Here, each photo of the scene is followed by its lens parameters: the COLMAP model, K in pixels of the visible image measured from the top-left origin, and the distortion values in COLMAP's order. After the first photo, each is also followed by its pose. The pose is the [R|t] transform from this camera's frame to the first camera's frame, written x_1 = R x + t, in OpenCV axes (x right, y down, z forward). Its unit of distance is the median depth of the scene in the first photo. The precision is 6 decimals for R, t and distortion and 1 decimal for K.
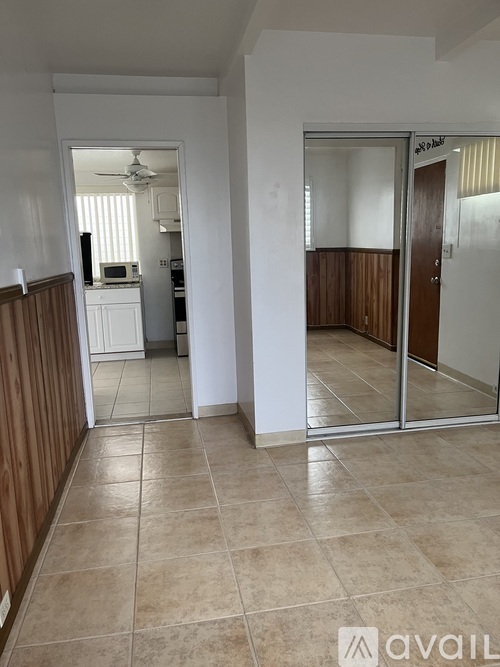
lens RADIAL K [[495.5, 0, 250.0], [0, 495.5, 333.5], [0, 0, 1]] dist [0.029334, -0.000974]
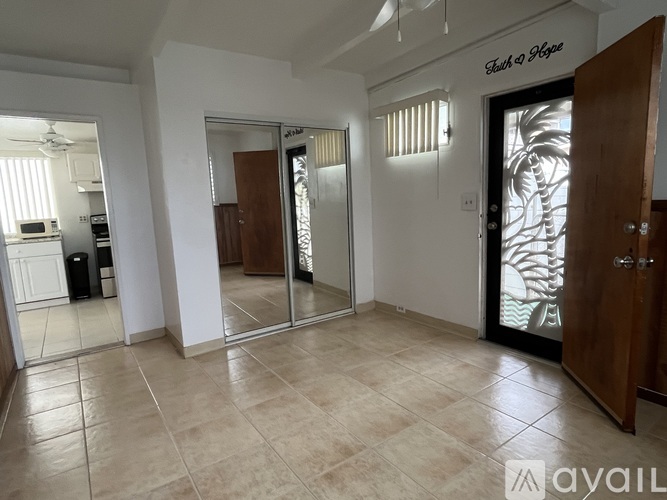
lens RADIAL K [[380.7, 0, 333.5], [0, 380.7, 250.0], [0, 0, 1]] dist [0.006912, 0.000980]
pose [[0.911701, -0.066660, 0.405411, -0.017441], [0.088353, 0.995474, -0.035009, 0.021789], [-0.401242, 0.067737, 0.913464, -0.061601]]
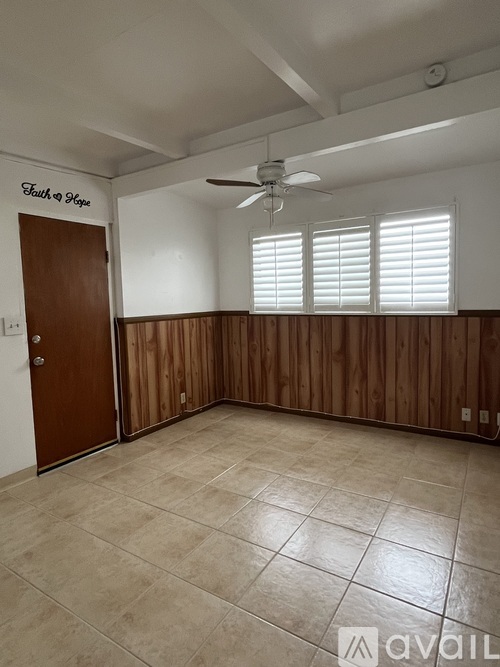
lens RADIAL K [[380.7, 0, 250.0], [0, 380.7, 333.5], [0, 0, 1]] dist [0.006912, 0.000980]
pose [[-0.720179, -0.017845, 0.693559, -0.261617], [0.170278, 0.964547, 0.201631, -0.162664], [-0.672568, 0.263308, -0.691608, 0.883854]]
